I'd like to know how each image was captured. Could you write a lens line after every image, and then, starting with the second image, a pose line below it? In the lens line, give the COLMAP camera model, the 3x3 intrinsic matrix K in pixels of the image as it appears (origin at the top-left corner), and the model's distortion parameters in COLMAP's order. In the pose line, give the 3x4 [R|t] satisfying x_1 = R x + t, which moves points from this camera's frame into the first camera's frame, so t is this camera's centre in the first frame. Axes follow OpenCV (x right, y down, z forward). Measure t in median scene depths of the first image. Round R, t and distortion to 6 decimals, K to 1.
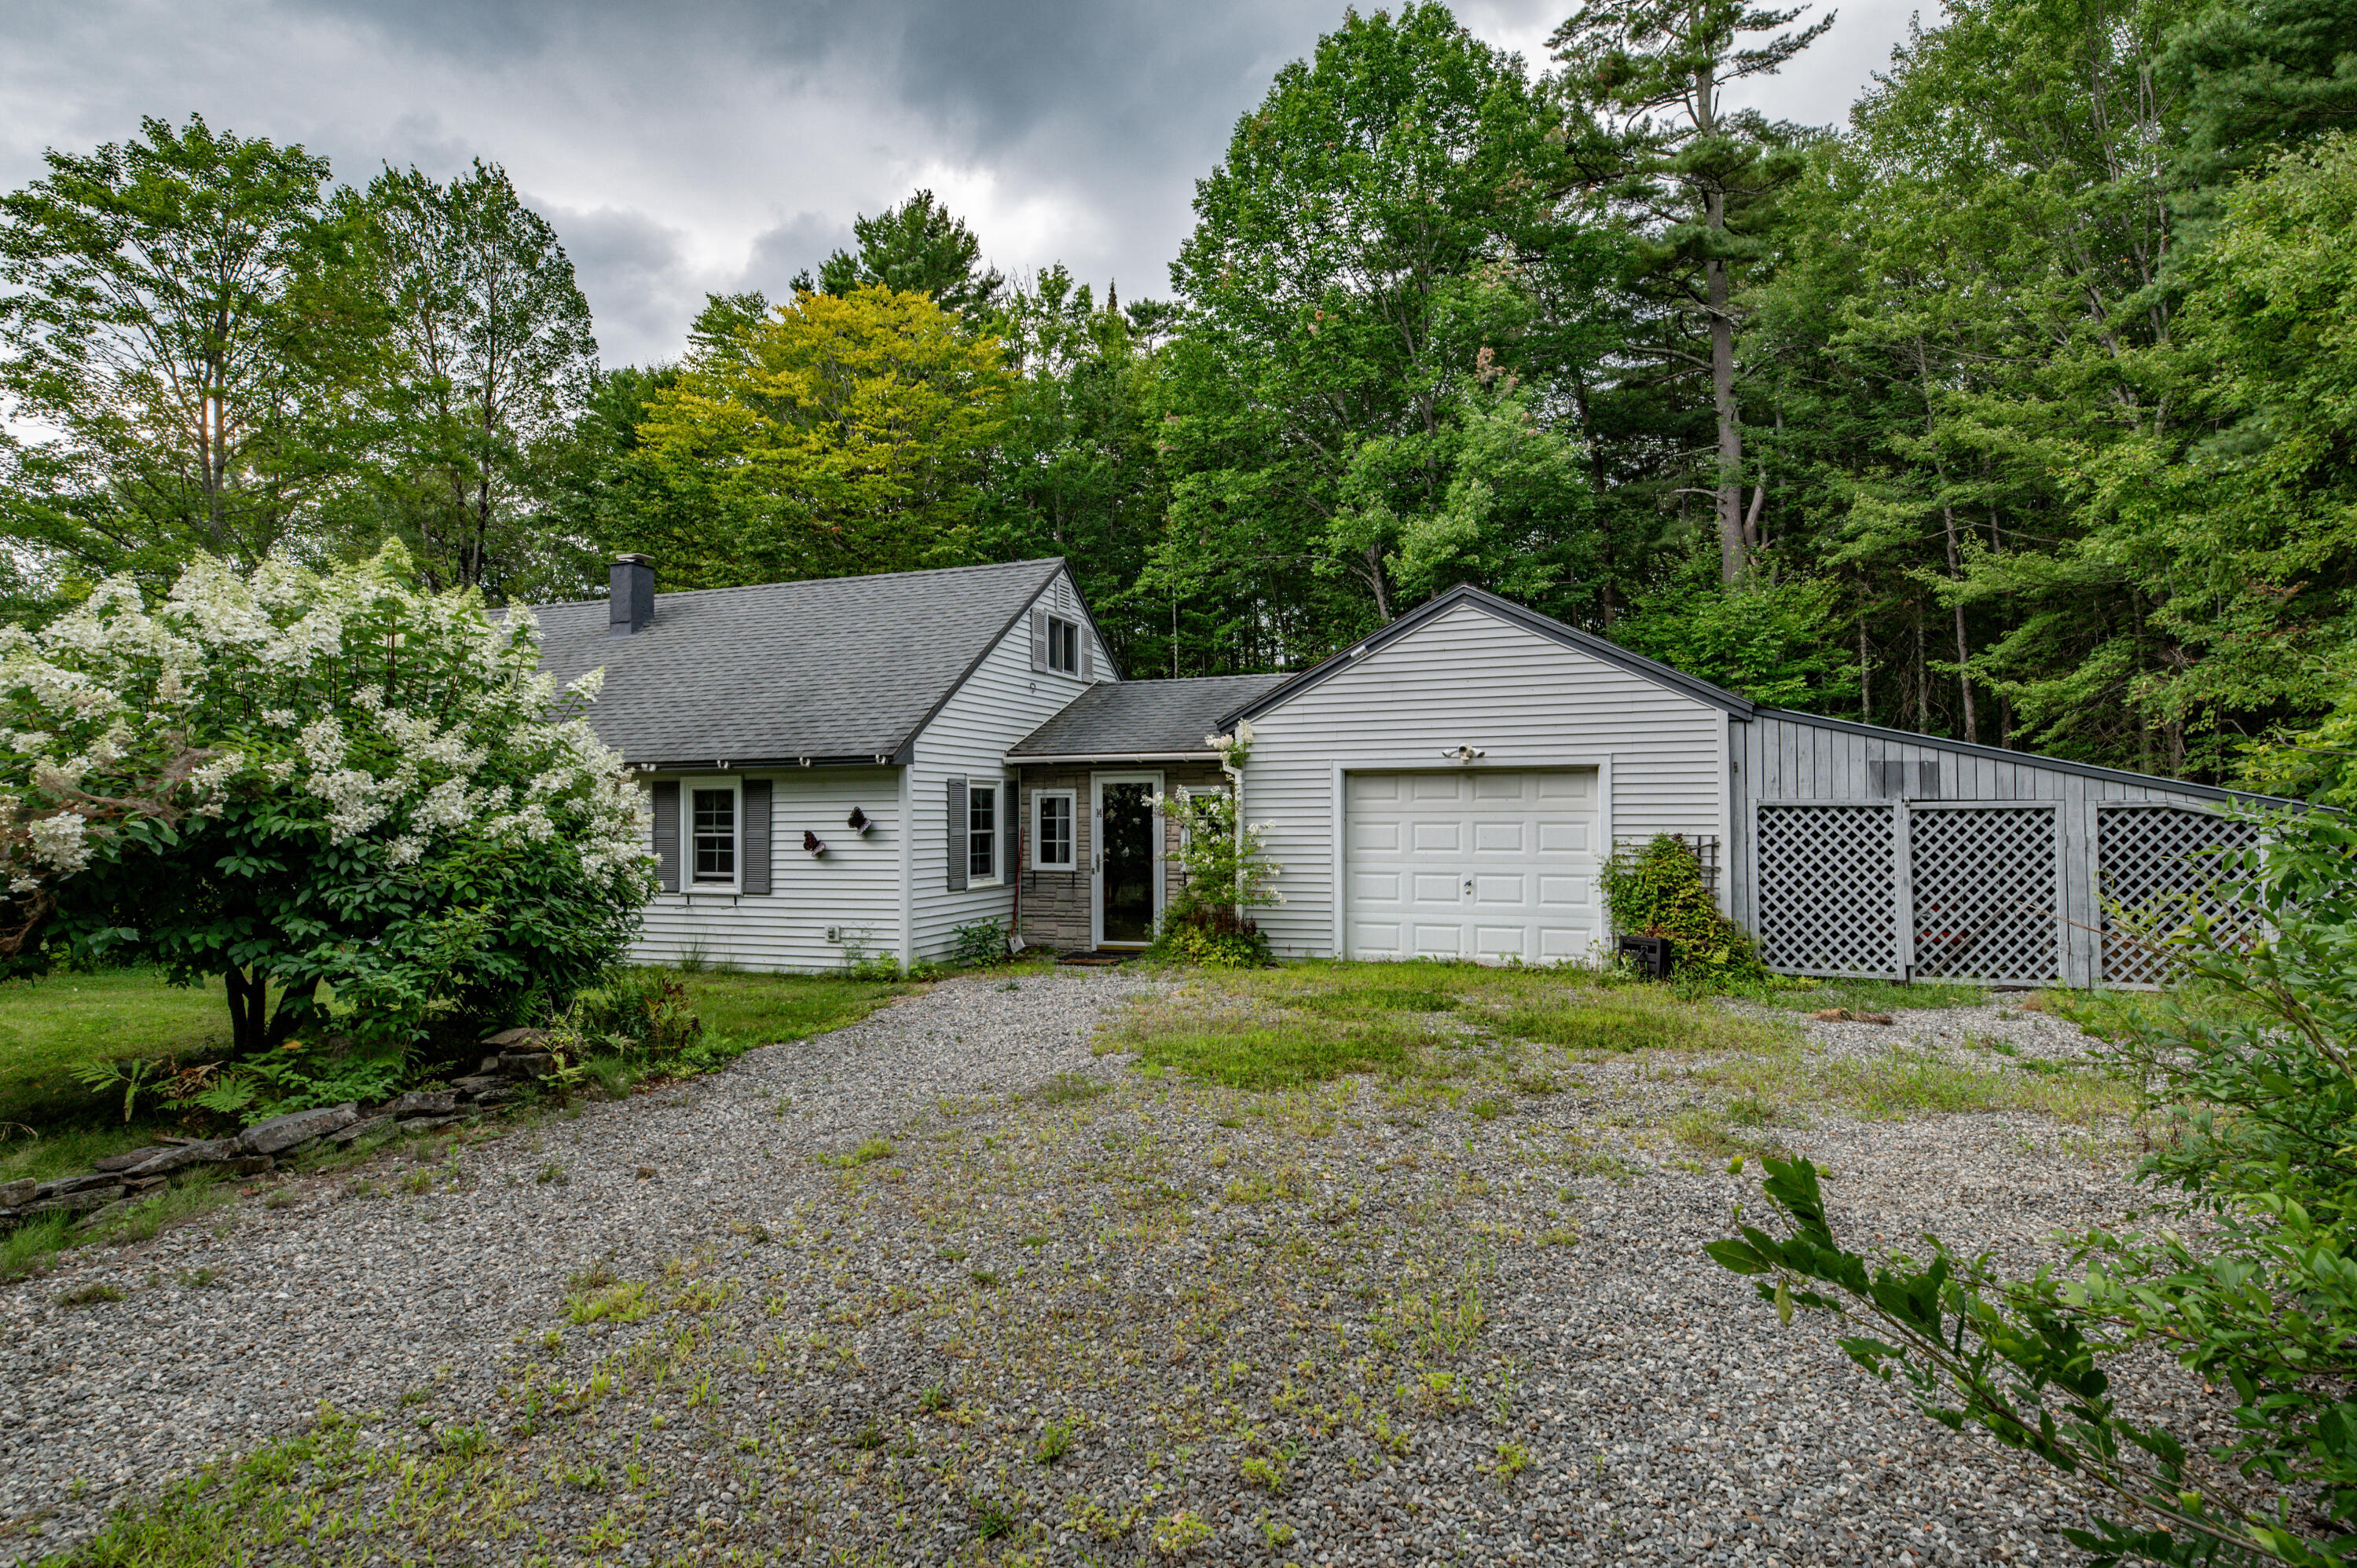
lens RADIAL K [[1245.7, 0, 1176.8], [0, 1245.7, 807.9], [0, 0, 1]] dist [0.000066, -0.000731]
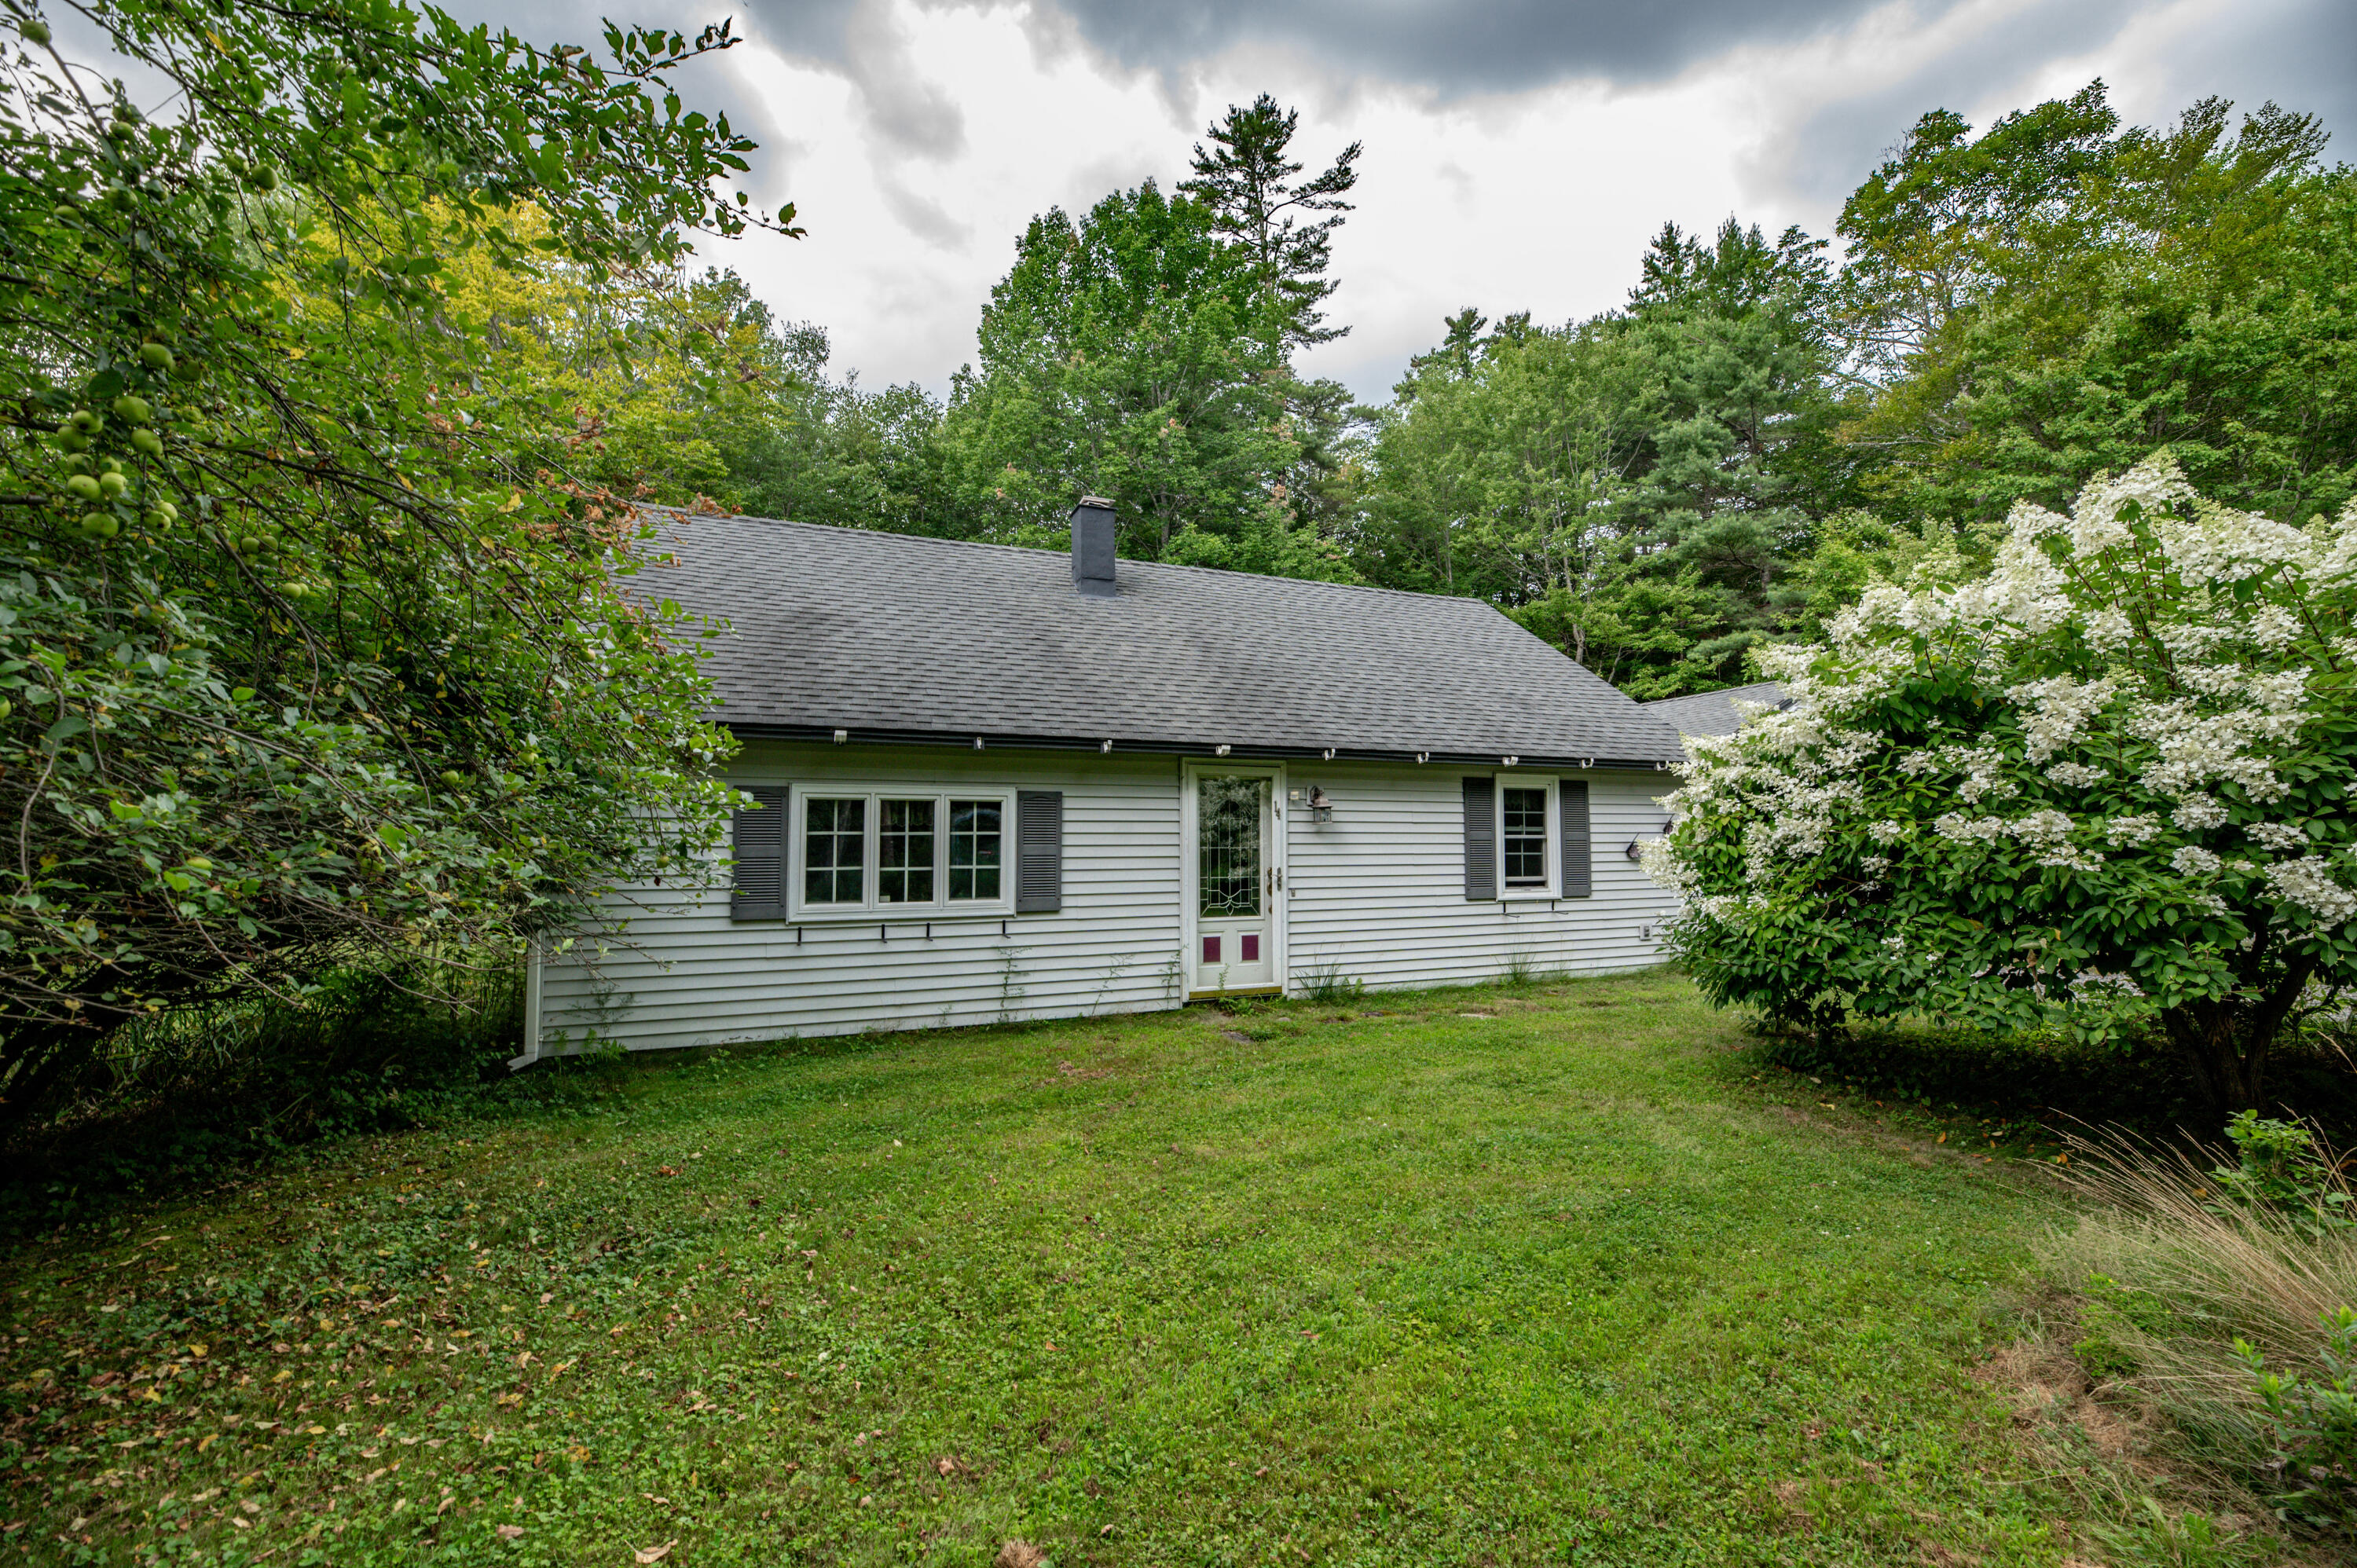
lens RADIAL K [[961.4, 0, 1178.5], [0, 961.4, 784.0], [0, 0, 1]] dist [-0.002523, -0.000570]
pose [[0.746599, 0.042490, 0.663916, -1.005315], [-0.006623, 0.998384, -0.056448, 0.023686], [-0.665241, 0.037747, 0.745674, 0.603473]]
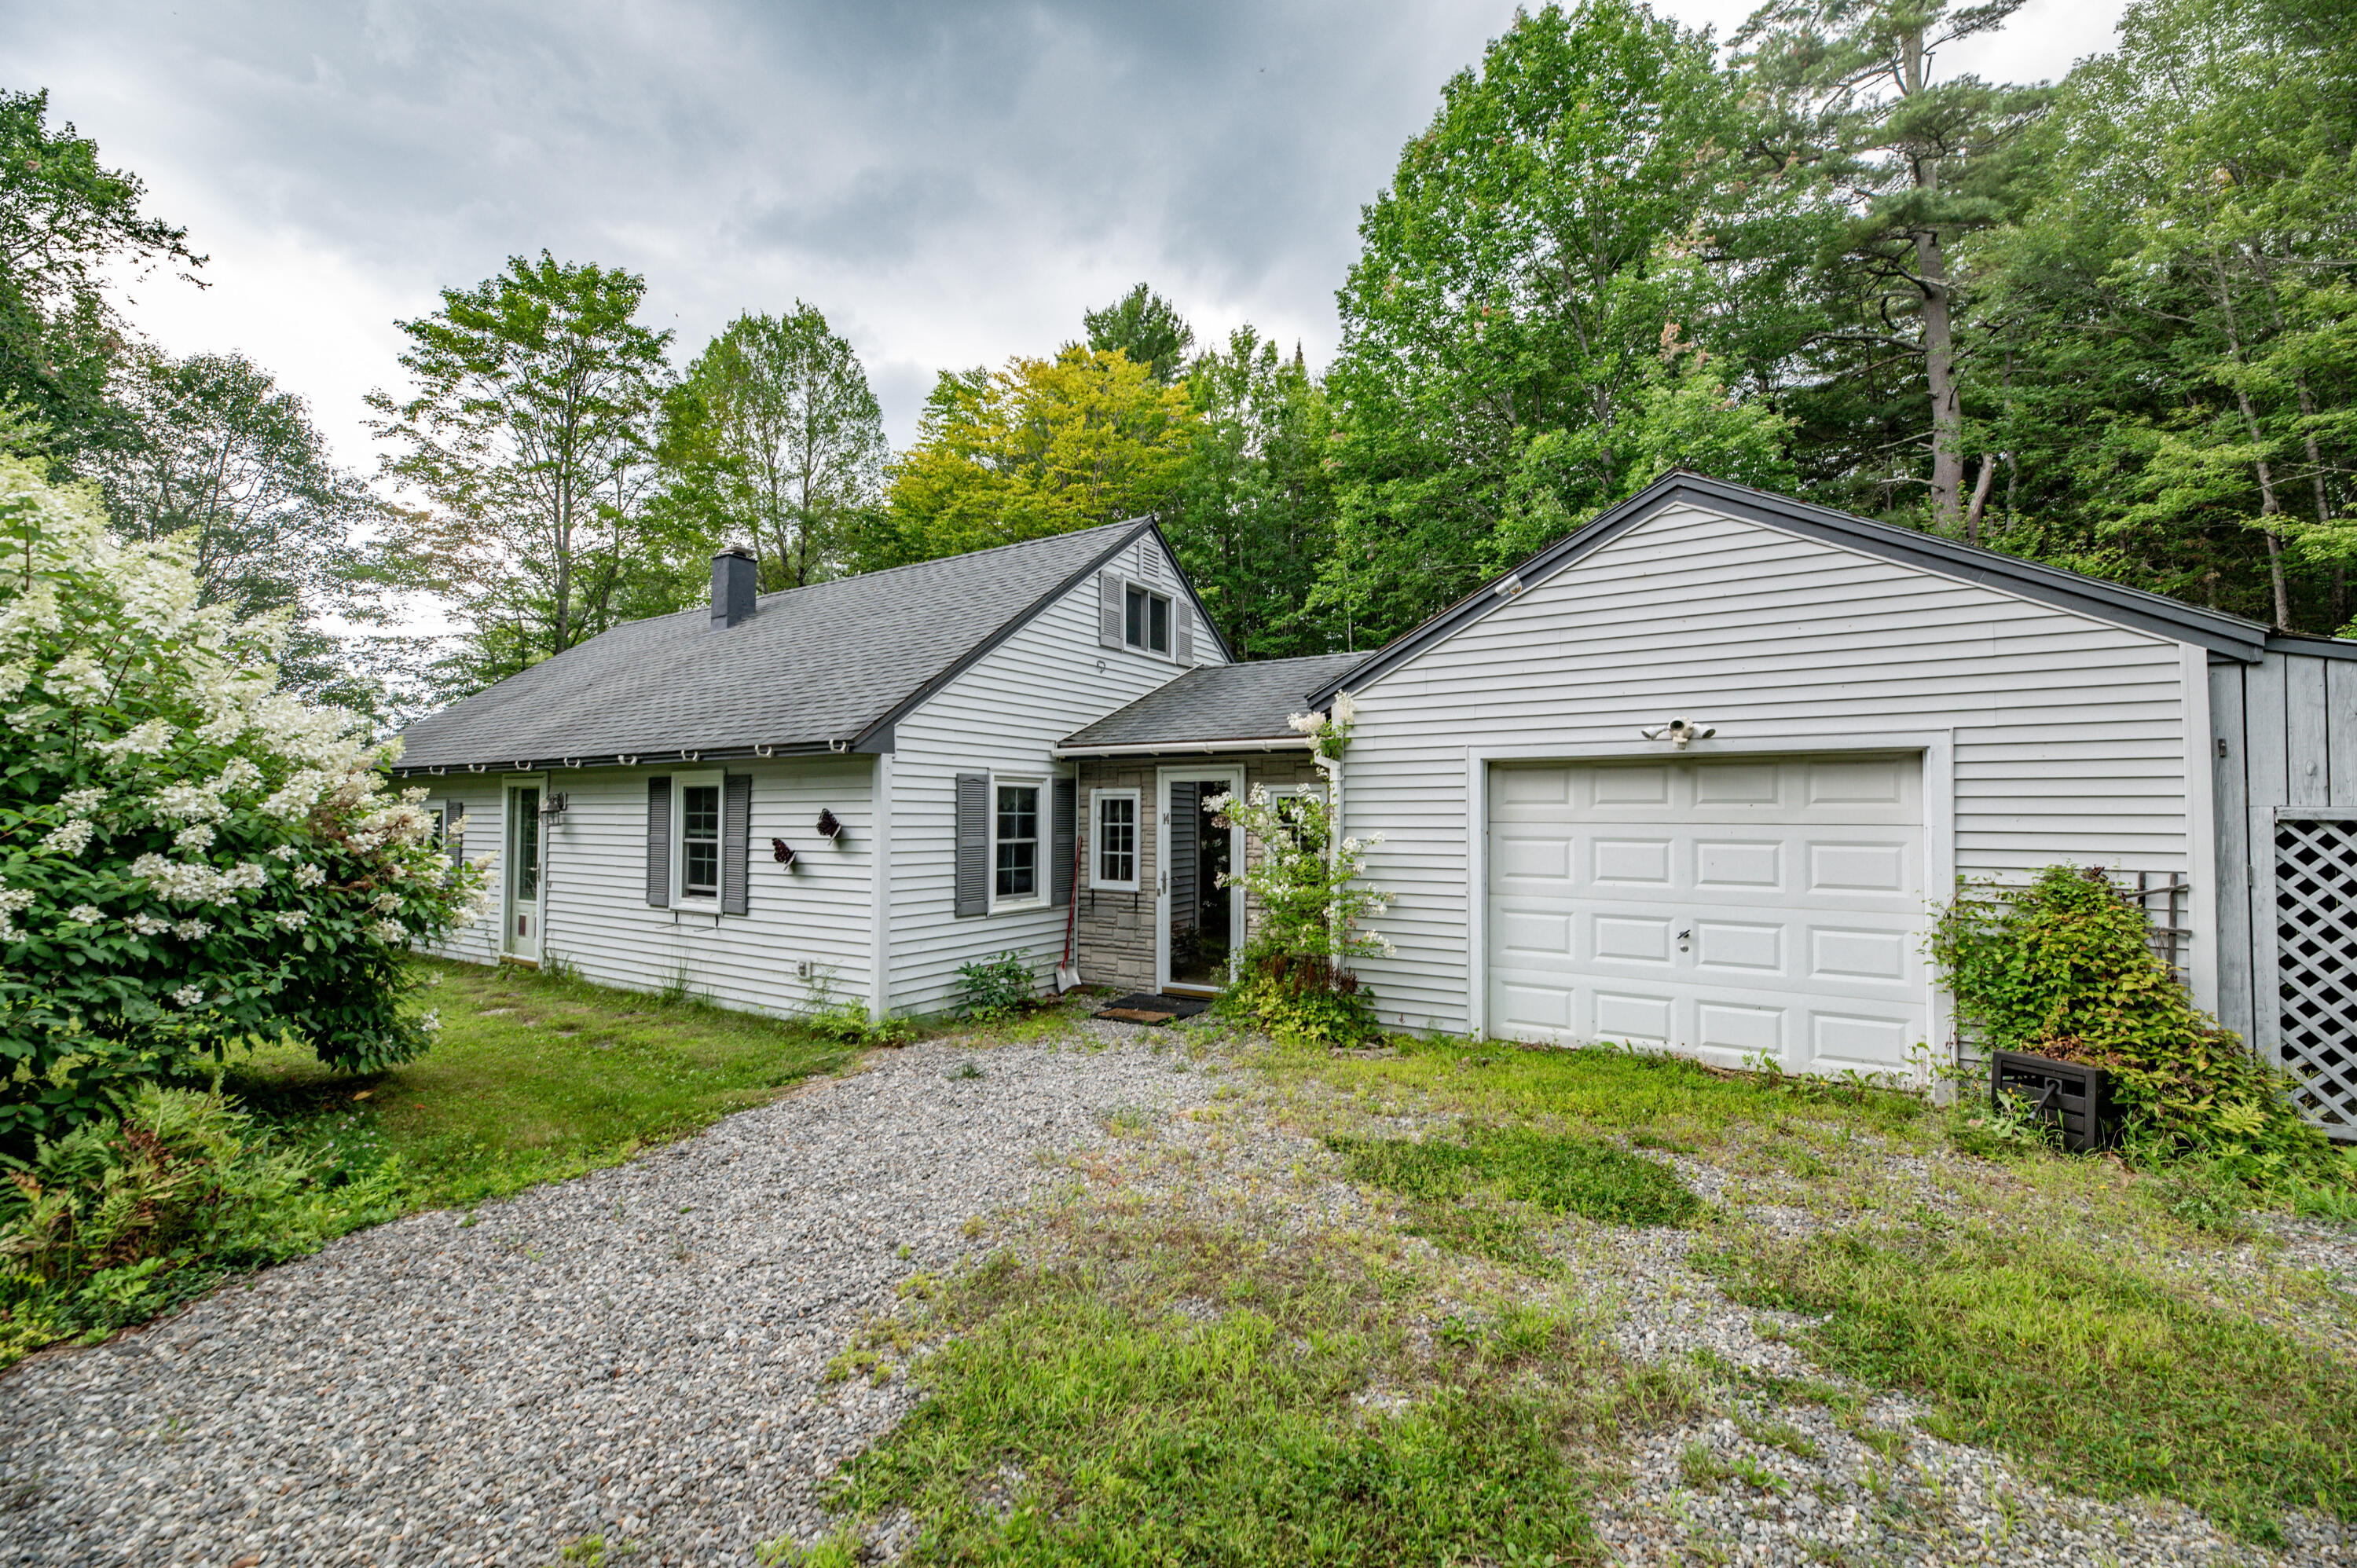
lens RADIAL K [[961.4, 0, 1178.5], [0, 961.4, 784.0], [0, 0, 1]] dist [-0.002523, -0.000570]
pose [[0.977136, 0.002727, -0.212596, 0.075966], [-0.008808, 0.999579, -0.027660, -0.001269], [0.212431, 0.028900, 0.976749, 0.416185]]
